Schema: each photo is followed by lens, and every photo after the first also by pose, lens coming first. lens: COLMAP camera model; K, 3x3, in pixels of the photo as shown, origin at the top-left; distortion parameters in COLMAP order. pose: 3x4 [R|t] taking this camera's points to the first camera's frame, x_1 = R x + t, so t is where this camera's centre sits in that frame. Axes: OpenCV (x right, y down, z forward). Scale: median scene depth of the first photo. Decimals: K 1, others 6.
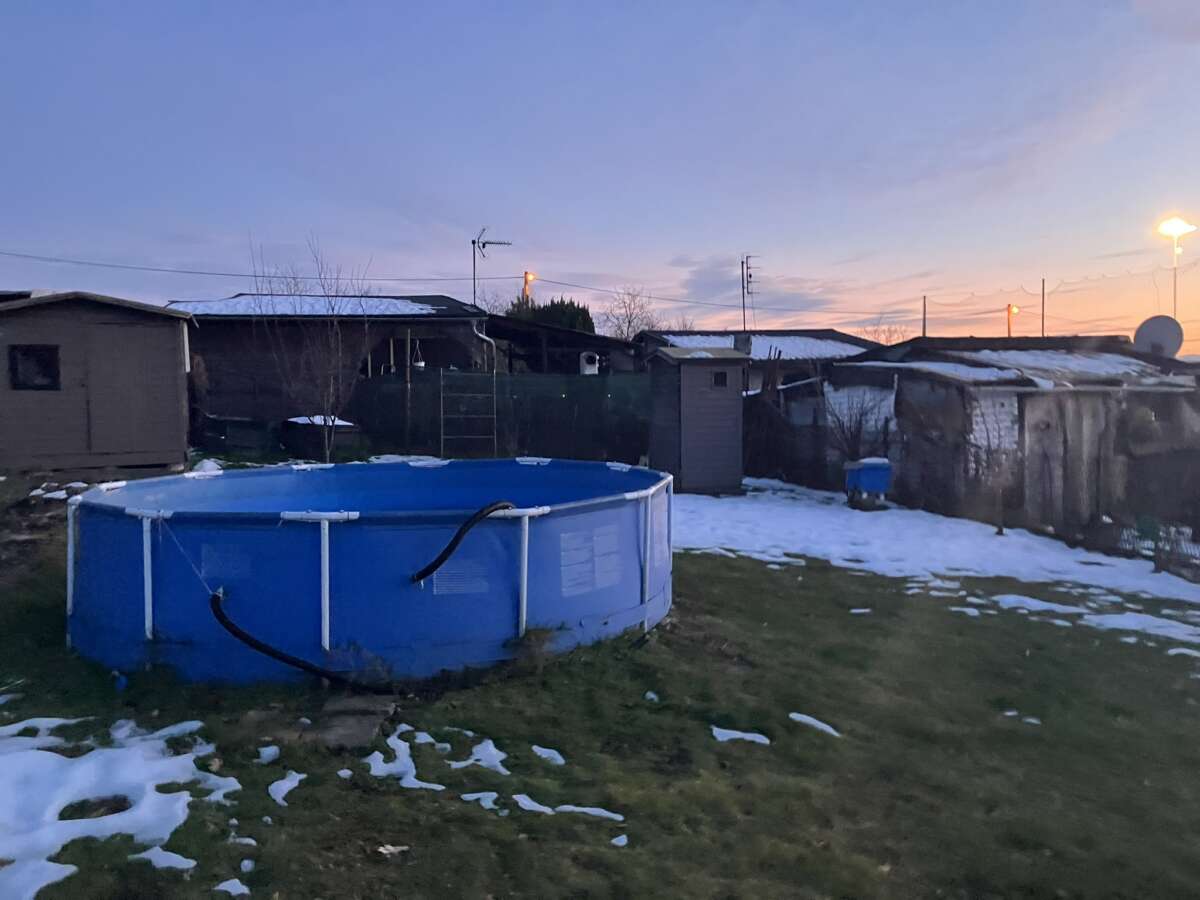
lens RADIAL K [[973.4, 0, 600.0], [0, 973.4, 450.0], [0, 0, 1]] dist [0.003365, 0.002255]
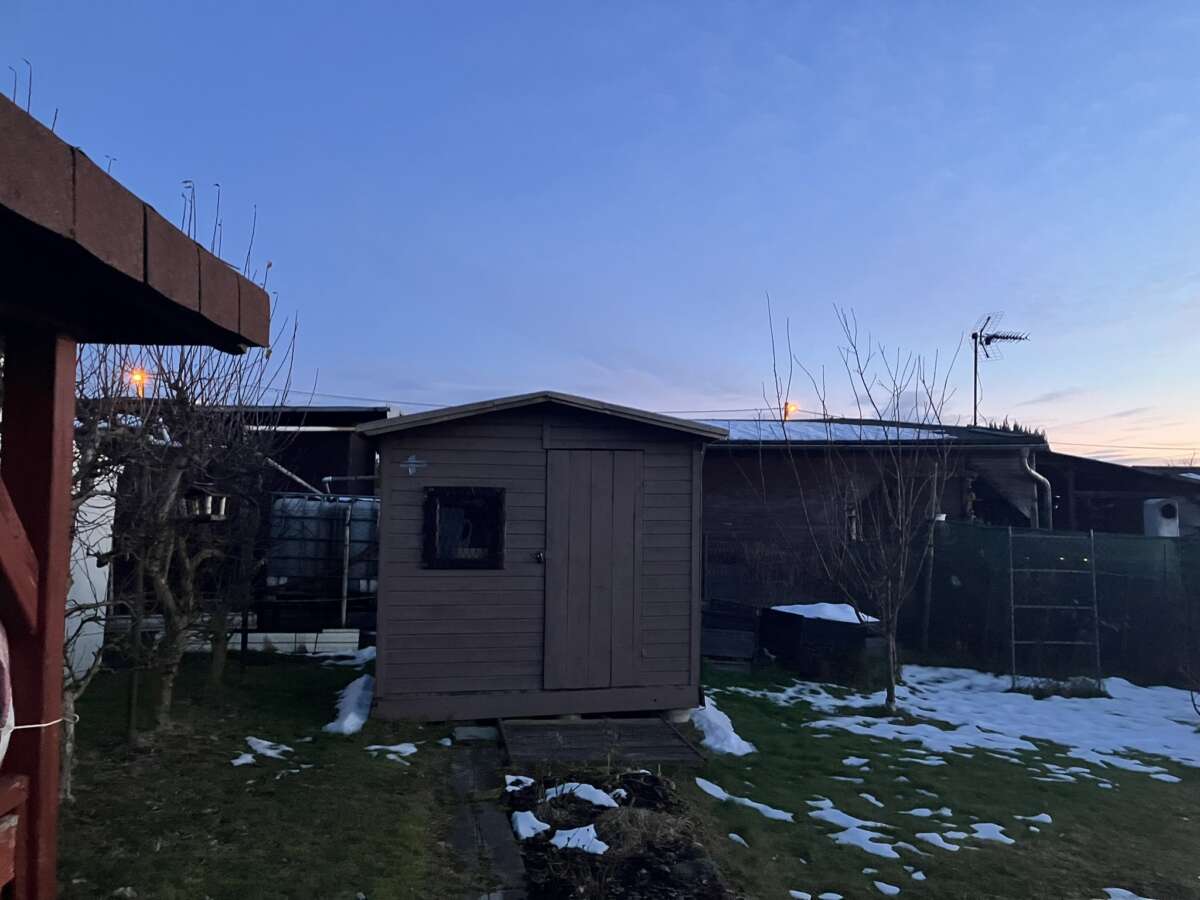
lens RADIAL K [[976.7, 0, 605.0], [0, 976.7, 444.6], [0, 0, 1]] dist [-0.001650, 0.057740]
pose [[0.977457, 0.000179, -0.211134, -0.274770], [-0.030031, 0.989950, -0.138192, -0.040885], [0.208988, 0.141417, 0.967639, 0.337699]]
